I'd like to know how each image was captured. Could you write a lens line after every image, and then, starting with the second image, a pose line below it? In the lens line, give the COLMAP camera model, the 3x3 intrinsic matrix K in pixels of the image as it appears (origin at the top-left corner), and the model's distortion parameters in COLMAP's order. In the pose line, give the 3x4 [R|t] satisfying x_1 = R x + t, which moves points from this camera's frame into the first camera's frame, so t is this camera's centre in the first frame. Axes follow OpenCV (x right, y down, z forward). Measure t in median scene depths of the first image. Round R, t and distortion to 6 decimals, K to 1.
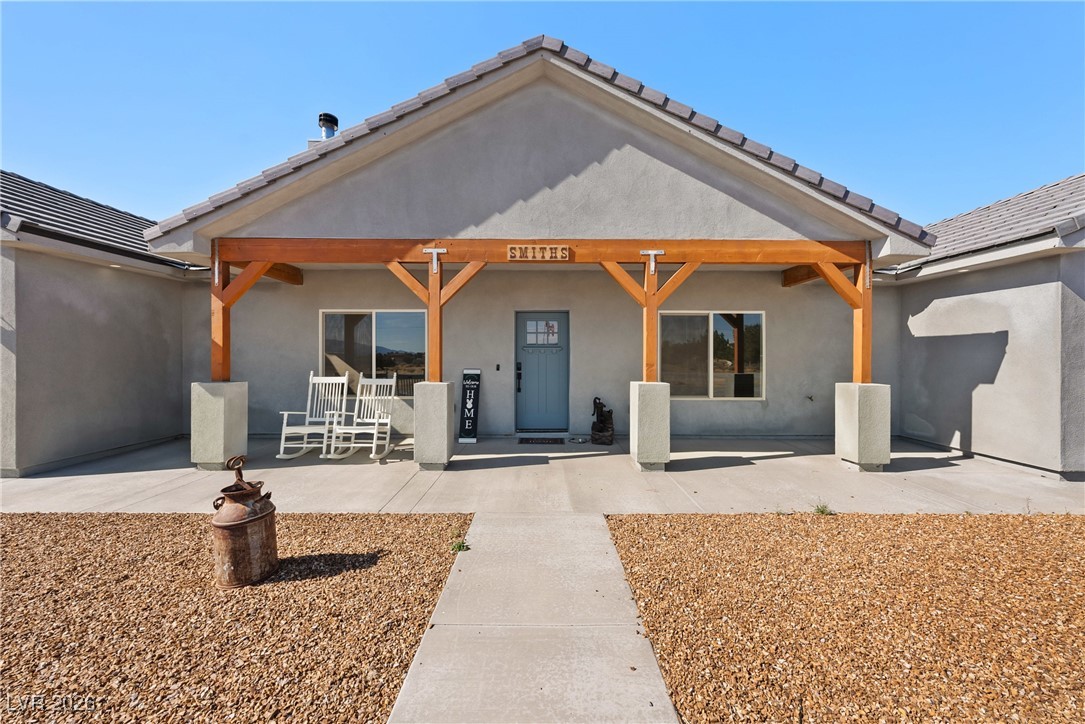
lens RADIAL K [[393.0, 0, 550.9], [0, 393.0, 356.5], [0, 0, 1]] dist [-0.005547, 0.000754]
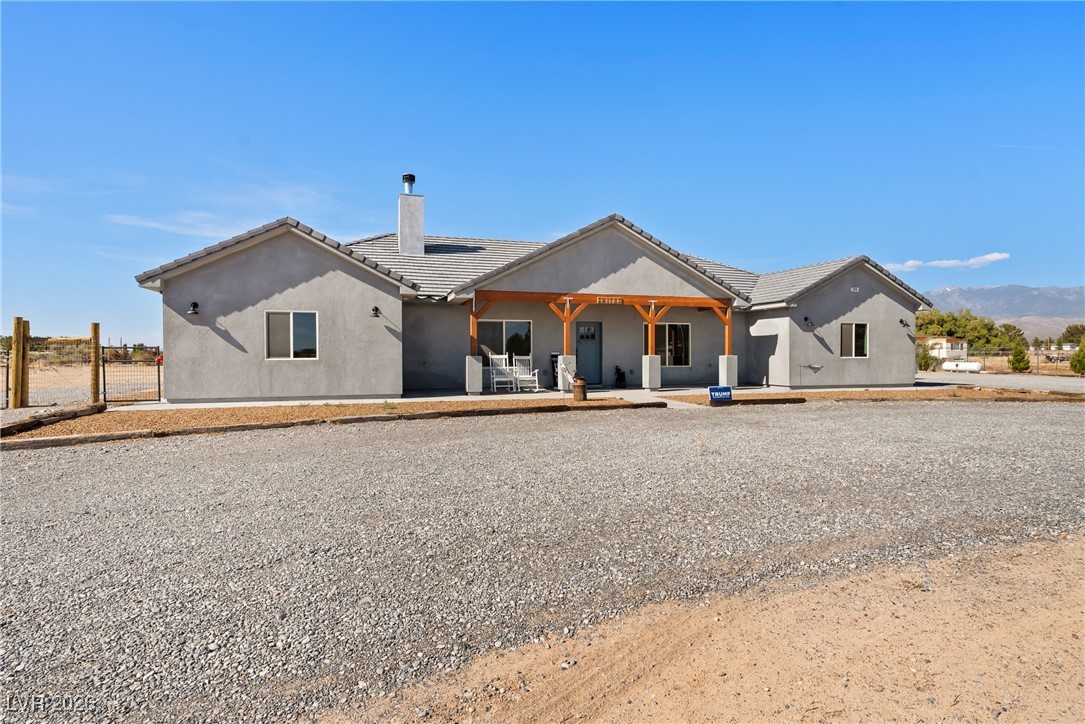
lens RADIAL K [[577.9, 0, 539.3], [0, 577.9, 359.7], [0, 0, 1]] dist [-0.001855, -0.000069]
pose [[0.954777, -0.006943, 0.297242, -1.463331], [0.004583, 0.999952, 0.008636, 0.060389], [-0.297288, -0.006883, 0.954763, -2.179013]]
